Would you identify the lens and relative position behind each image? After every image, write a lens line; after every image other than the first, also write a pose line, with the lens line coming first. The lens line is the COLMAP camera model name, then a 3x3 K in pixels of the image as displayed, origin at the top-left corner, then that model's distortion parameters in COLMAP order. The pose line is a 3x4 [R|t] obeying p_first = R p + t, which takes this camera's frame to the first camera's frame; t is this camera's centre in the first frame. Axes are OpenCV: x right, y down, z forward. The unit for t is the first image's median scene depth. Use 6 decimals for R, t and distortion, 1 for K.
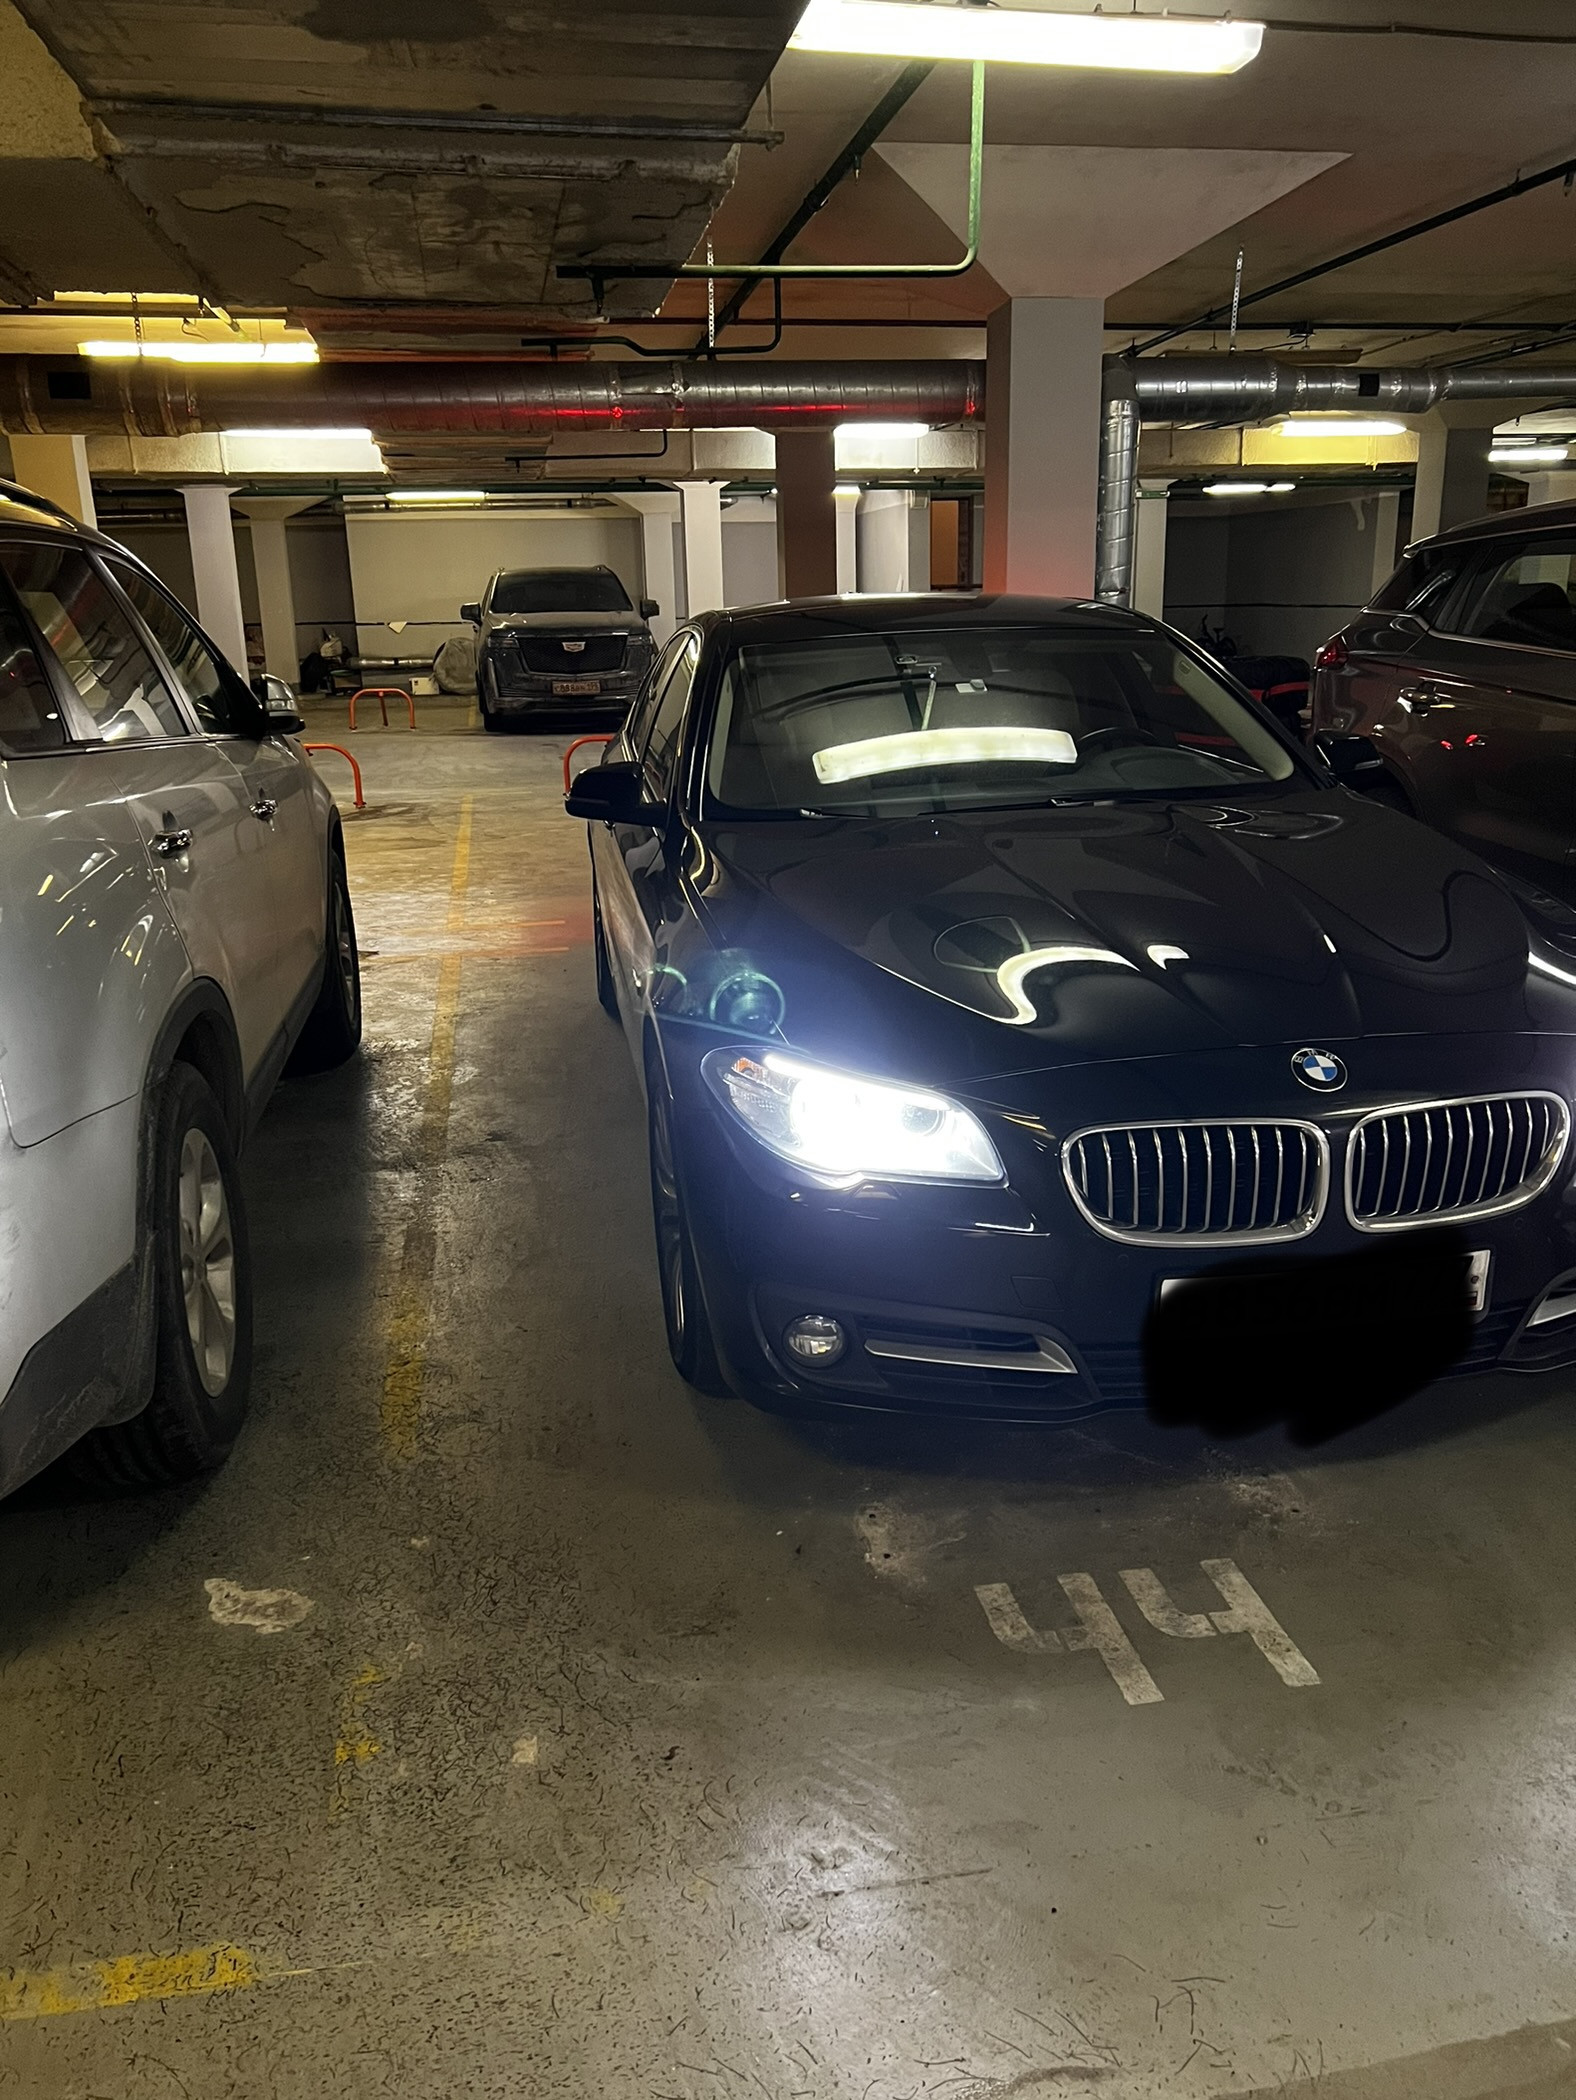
lens RADIAL K [[1565.9, 0, 793.4], [0, 1565.9, 1061.1], [0, 0, 1]] dist [0.045806, -0.042284]
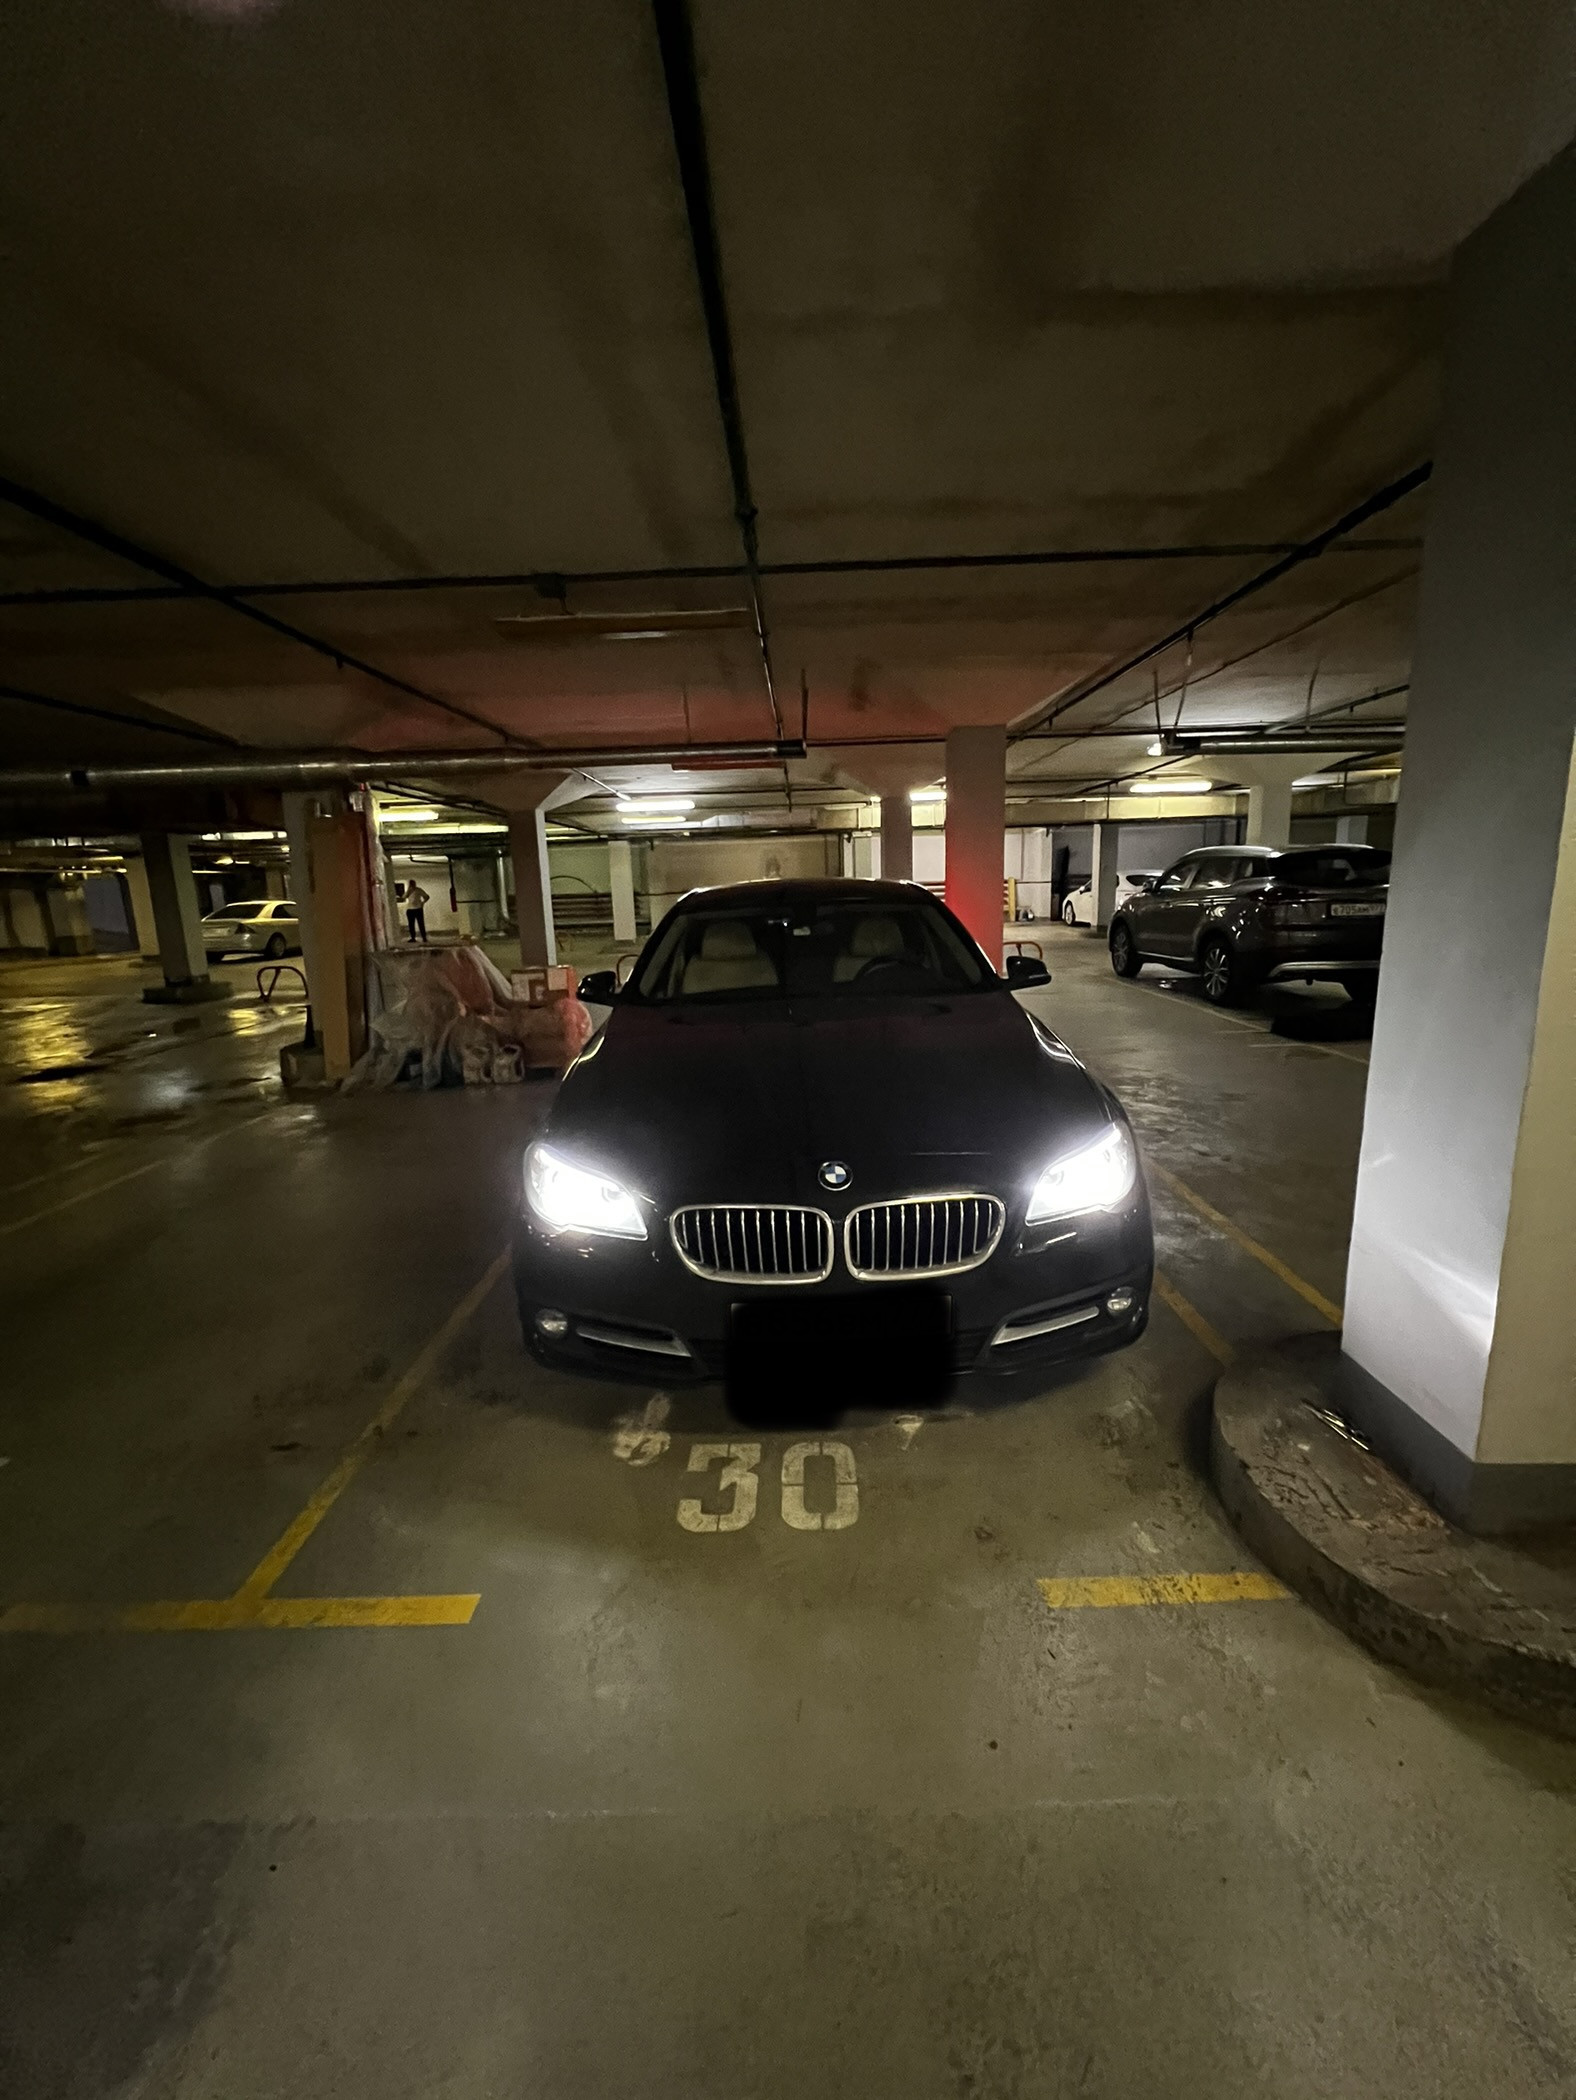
lens RADIAL K [[837.7, 0, 785.2], [0, 837.7, 1044.7], [0, 0, 1]] dist [0.001303, -0.000077]
pose [[0.987166, 0.017093, -0.158781, 0.415596], [-0.030433, 0.996170, -0.081966, -0.056242], [0.156772, 0.085746, 0.983906, 0.137700]]
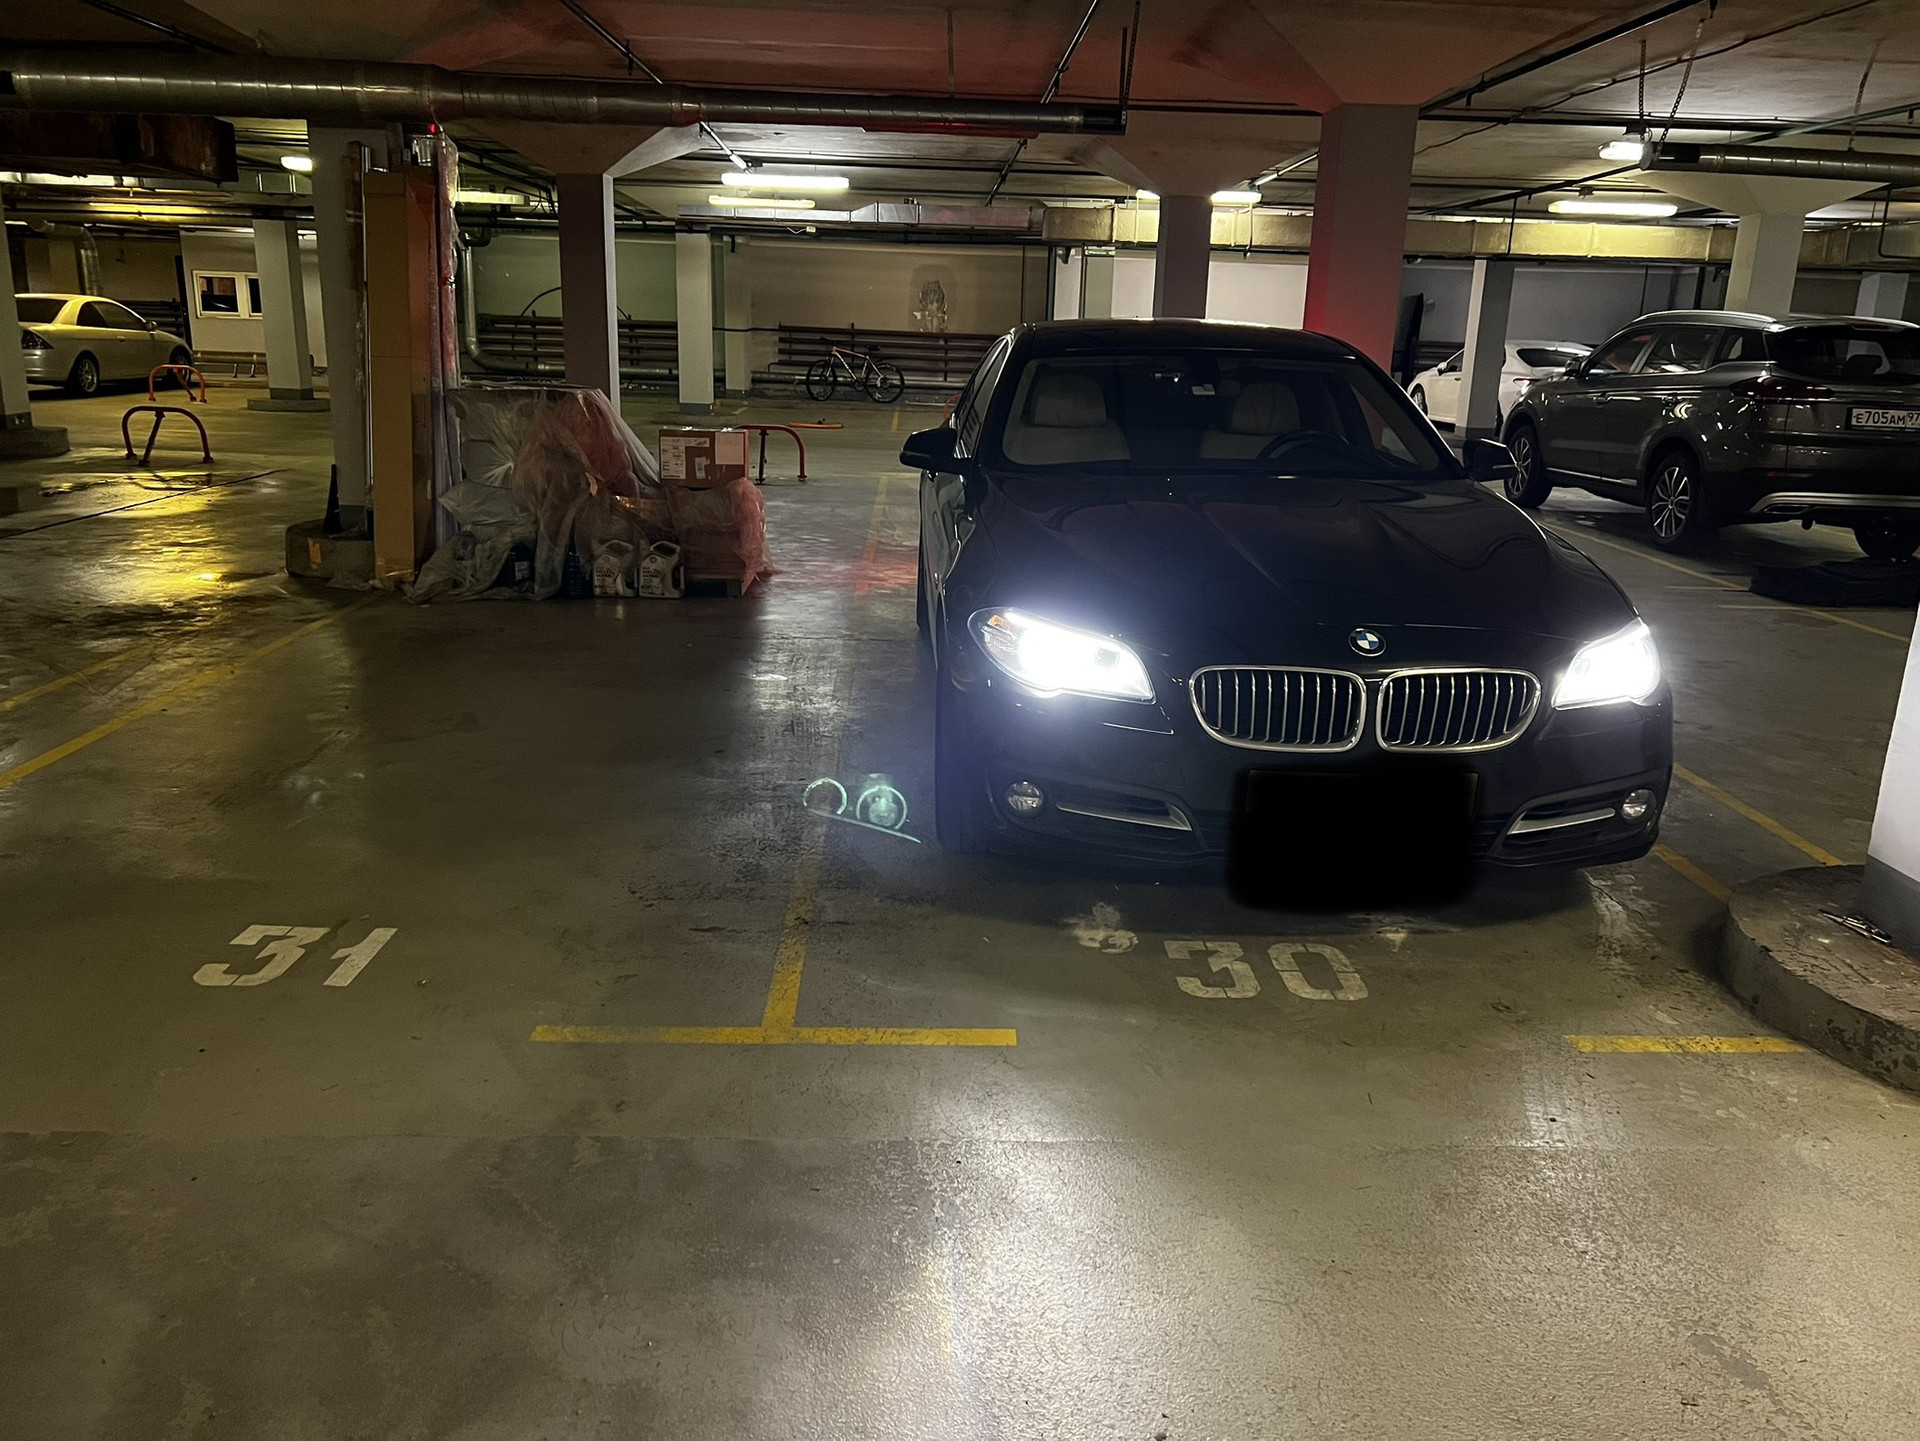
lens RADIAL K [[1431.7, 0, 969.8], [0, 1431.7, 724.3], [0, 0, 1]] dist [0.045806, -0.042284]
pose [[0.991976, 0.079097, -0.098627, 0.096535], [-0.080171, 0.996757, -0.006975, 0.123862], [0.097755, 0.014826, 0.995100, -0.414410]]
